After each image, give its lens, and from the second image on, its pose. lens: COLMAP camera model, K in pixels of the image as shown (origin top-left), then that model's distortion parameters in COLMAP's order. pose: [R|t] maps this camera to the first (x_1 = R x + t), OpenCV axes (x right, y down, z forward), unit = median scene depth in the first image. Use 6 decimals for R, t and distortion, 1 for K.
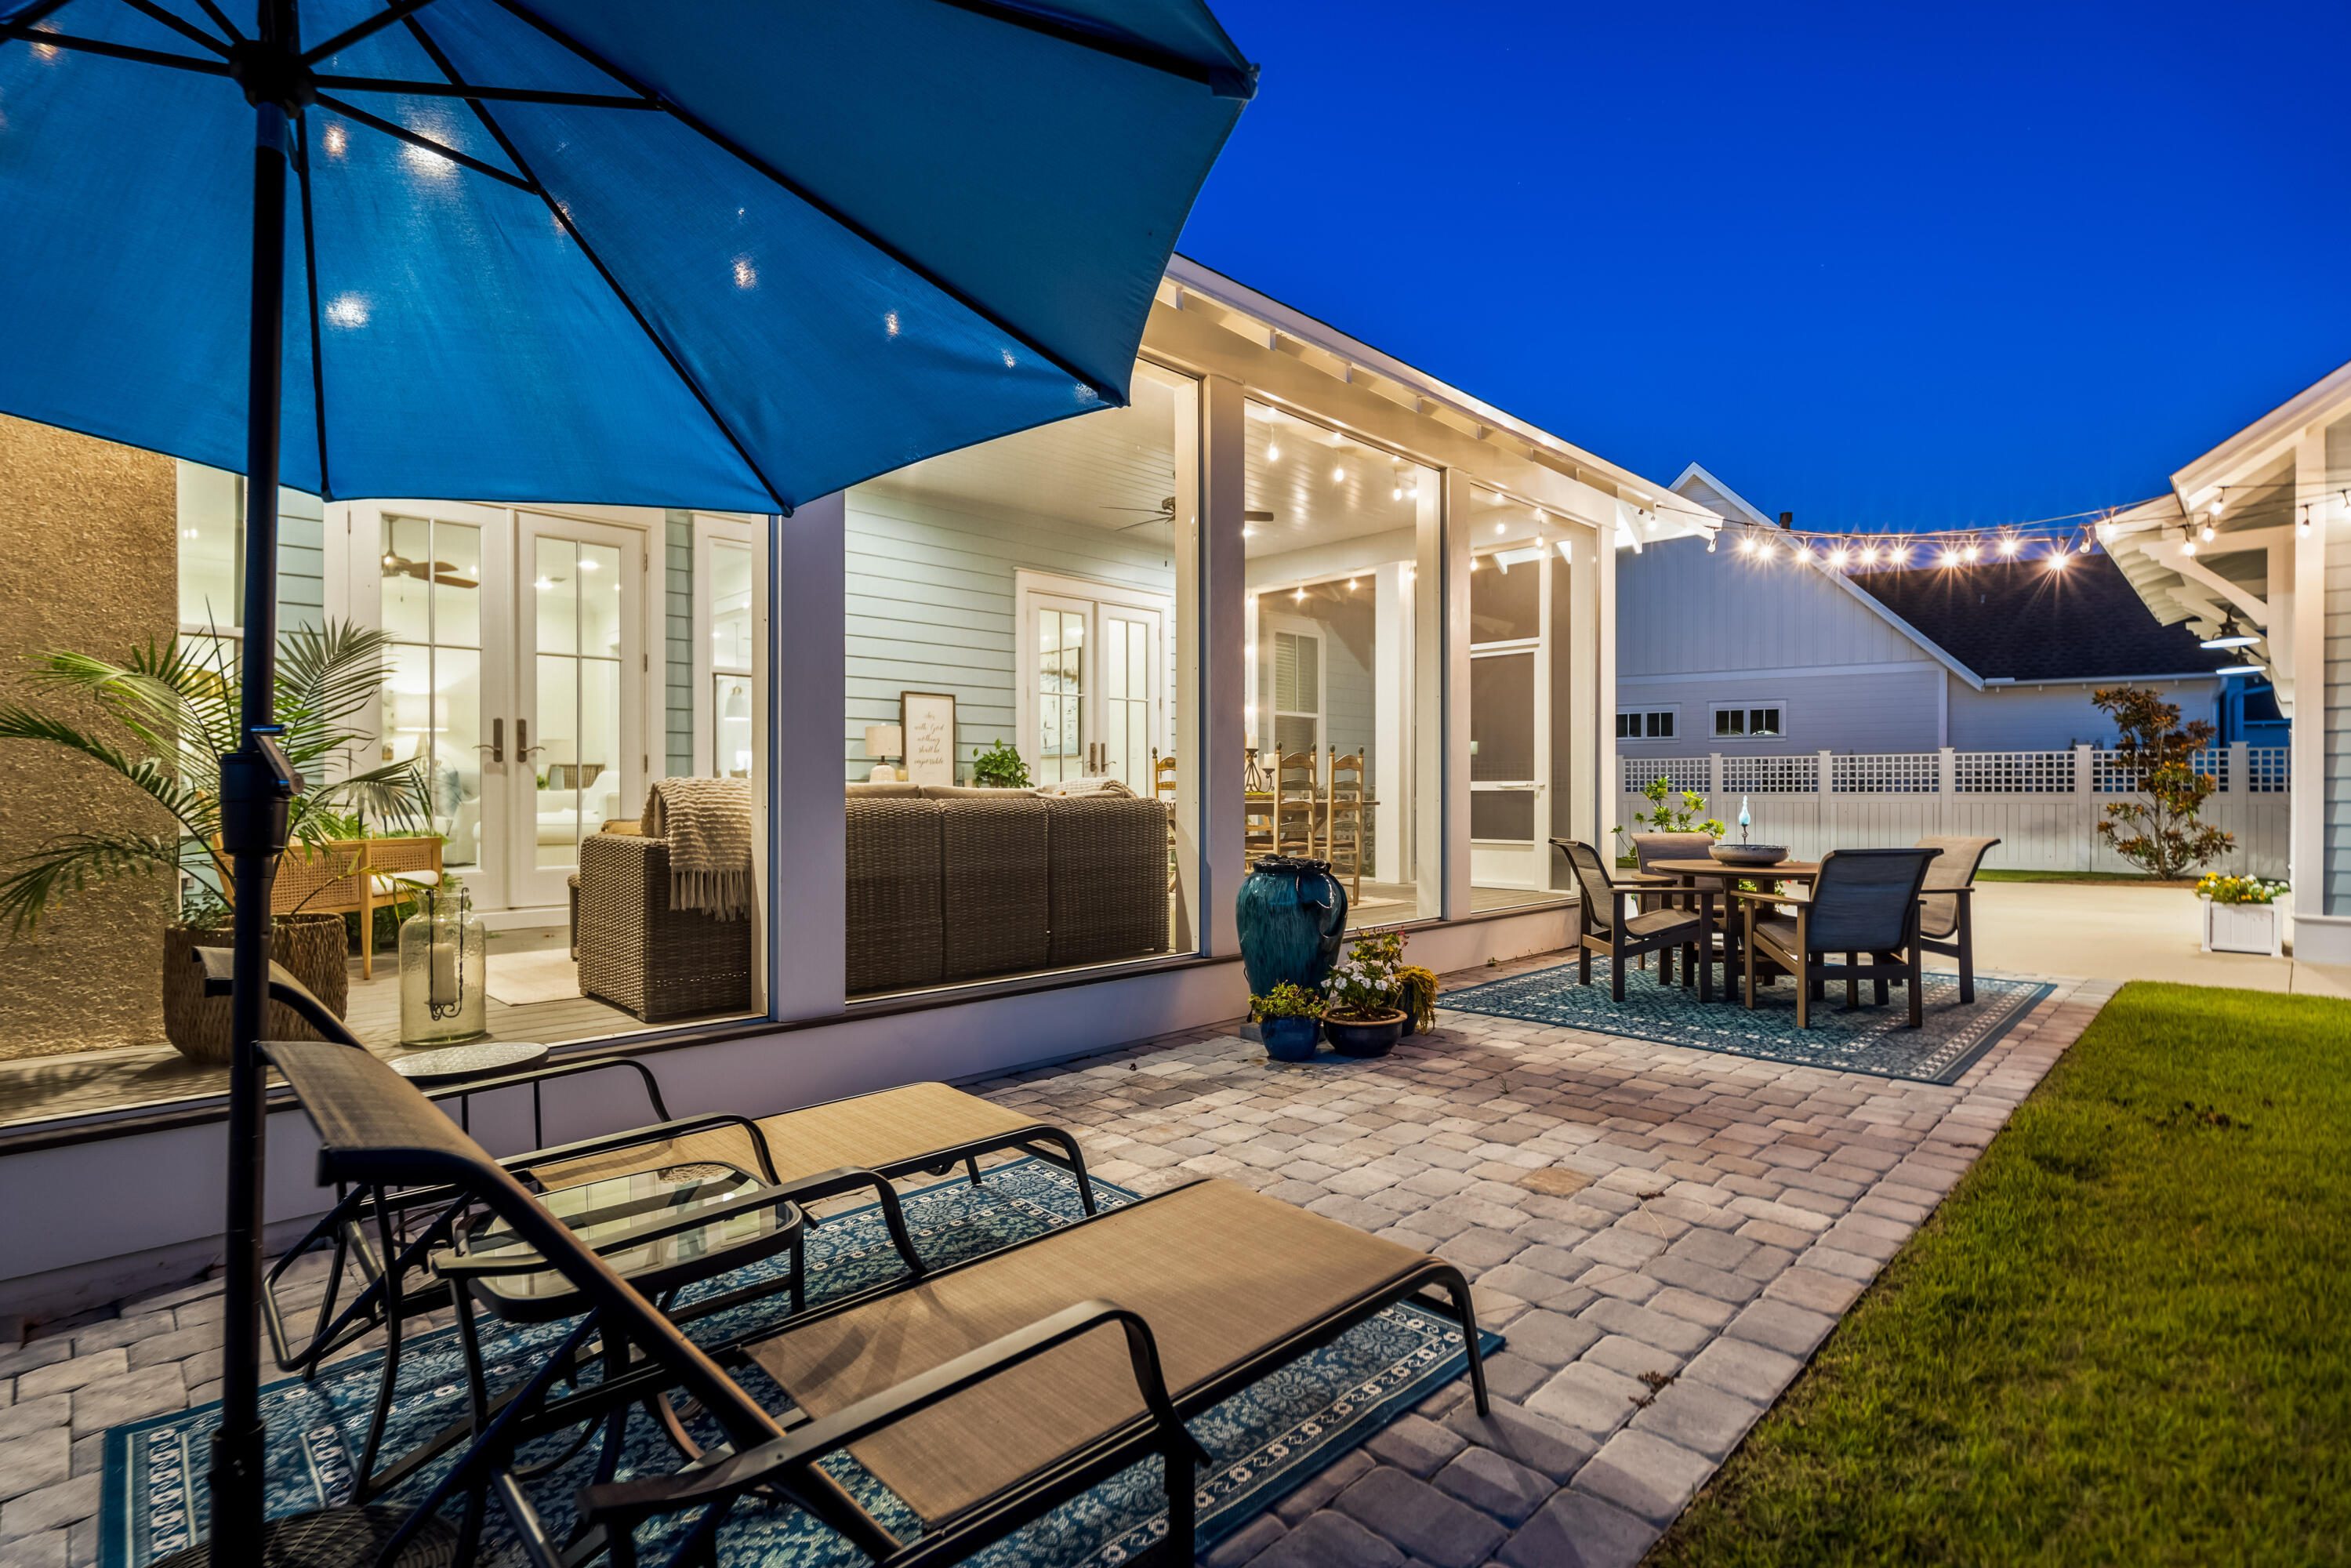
lens RADIAL K [[1111.1, 0, 1152.6], [0, 1111.1, 799.7], [0, 0, 1]] dist [0.000523, 0.000483]
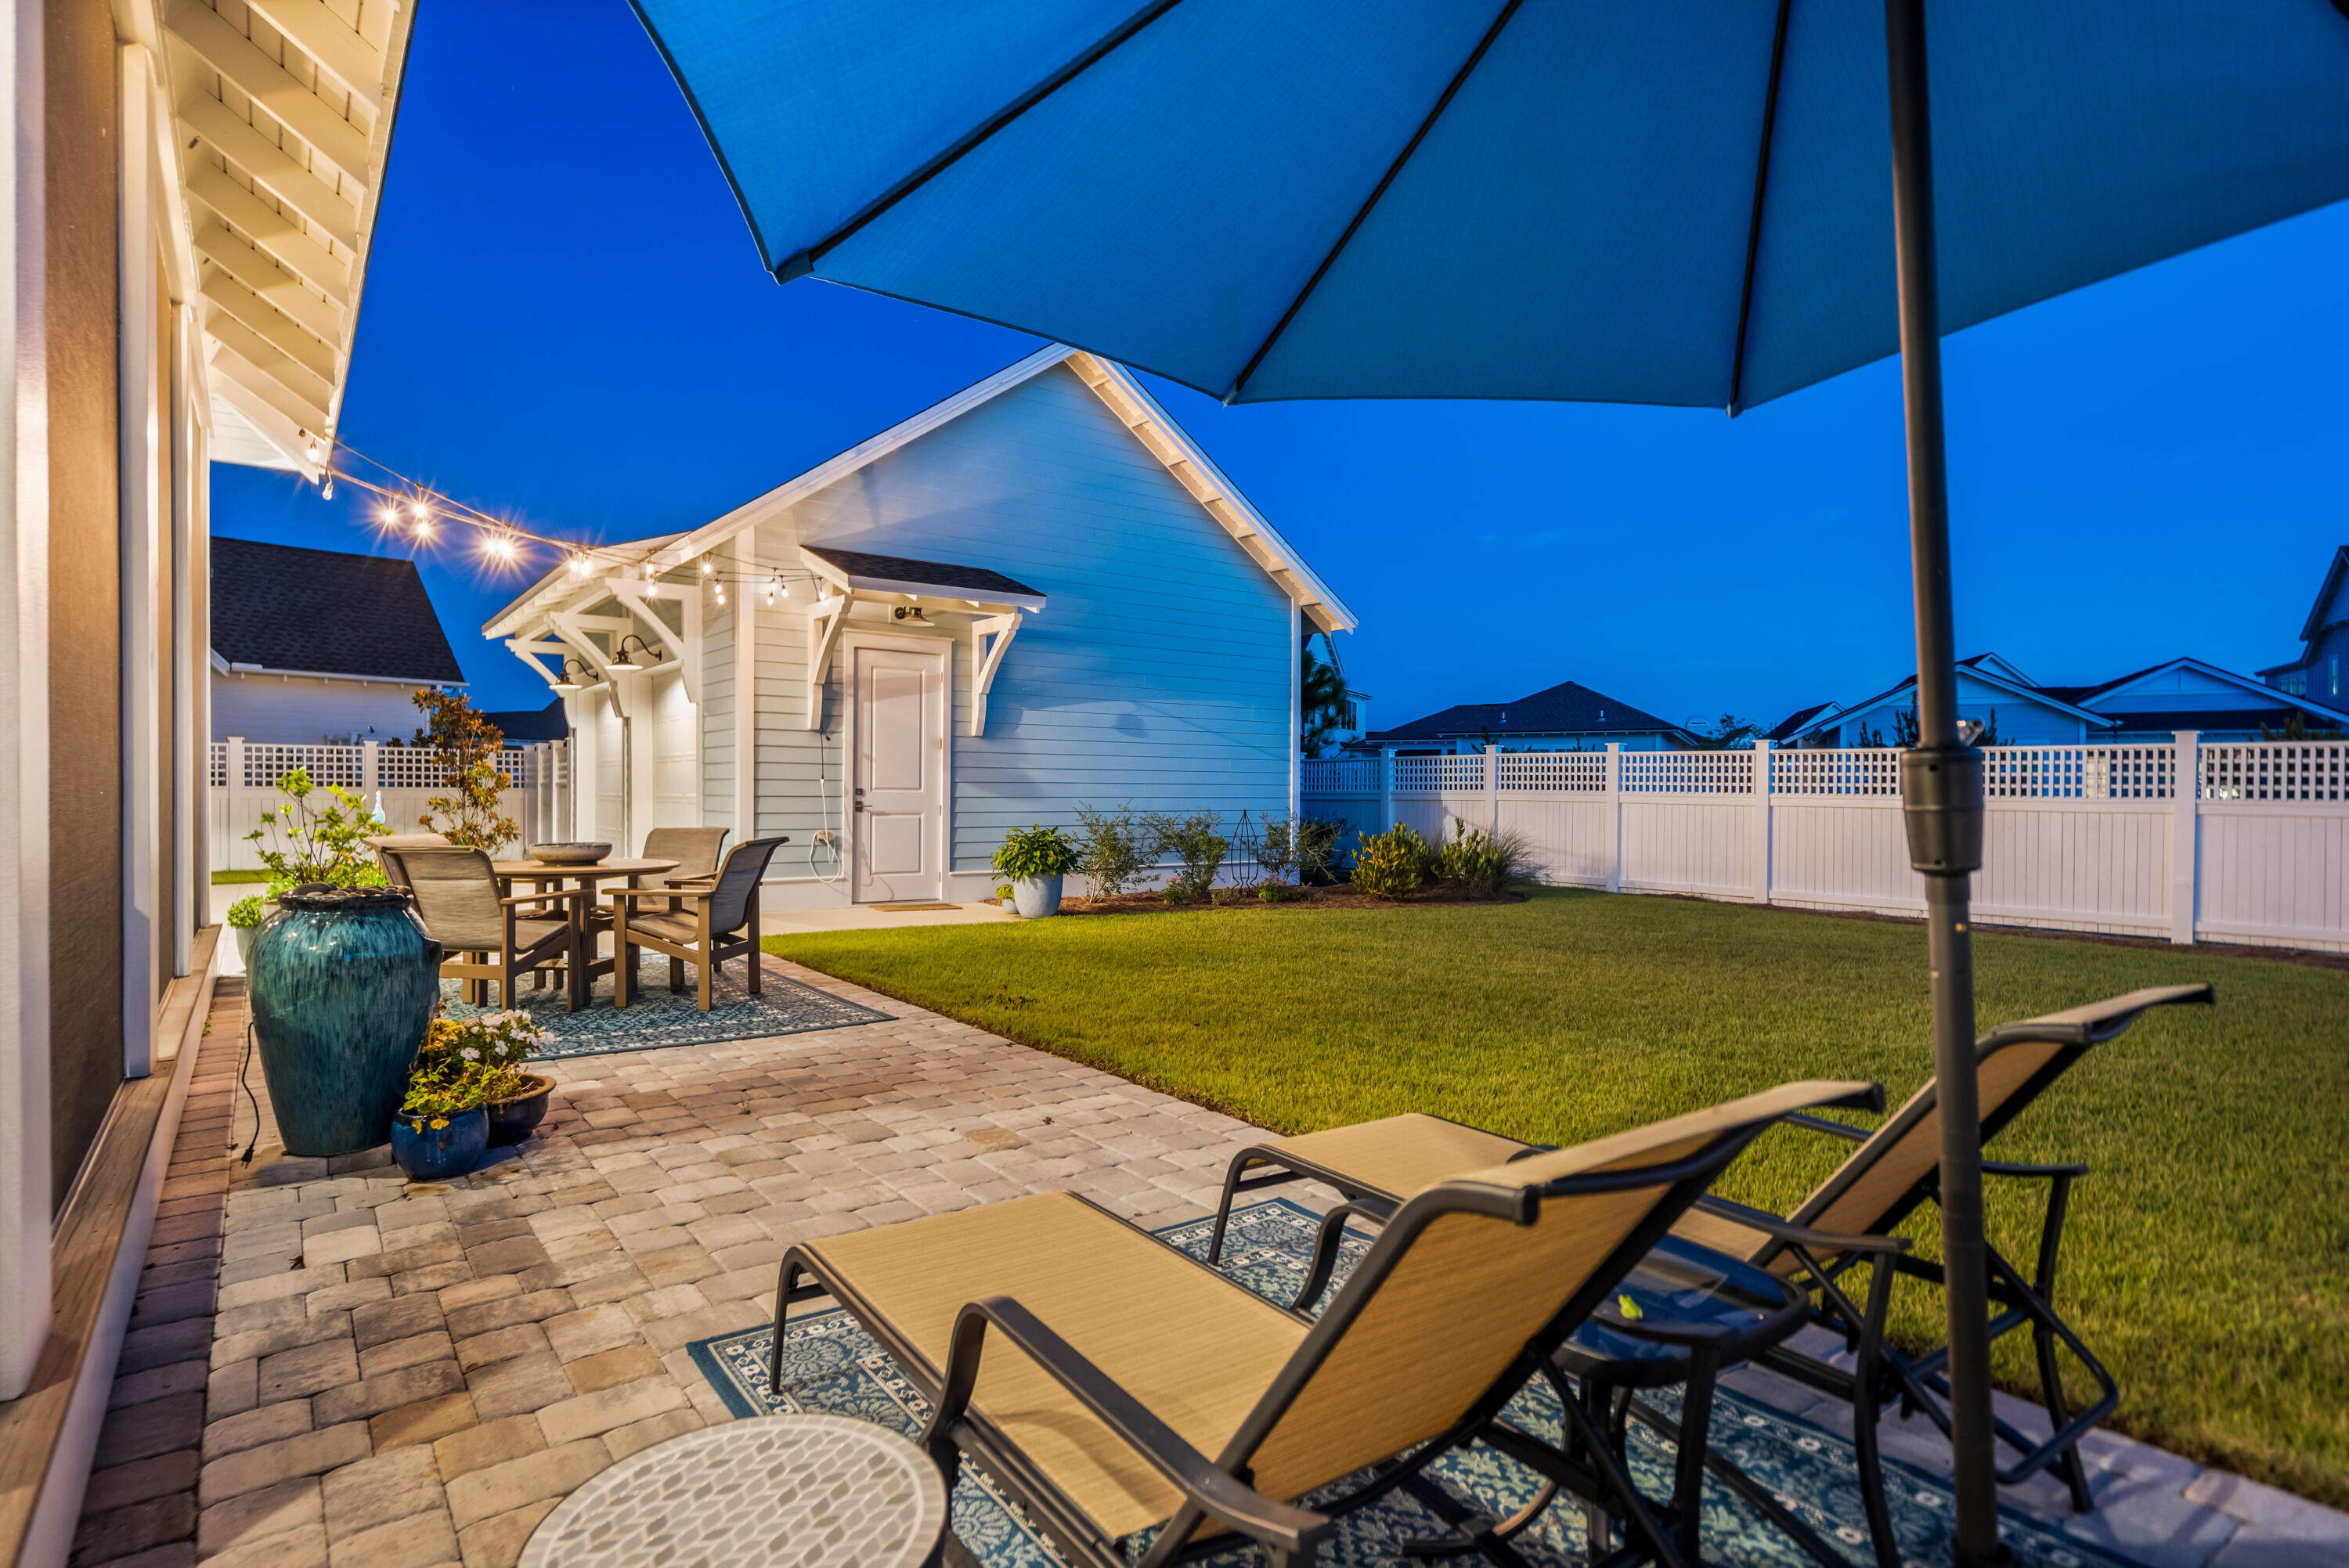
lens RADIAL K [[1202.3, 0, 1165.5], [0, 1202.3, 787.6], [0, 0, 1]] dist [-0.005864, 0.012570]
pose [[0.139298, 0.004323, 0.990241, -0.583346], [0.001117, 0.999989, -0.004522, -0.003121], [-0.990250, 0.001736, 0.139292, 0.474671]]
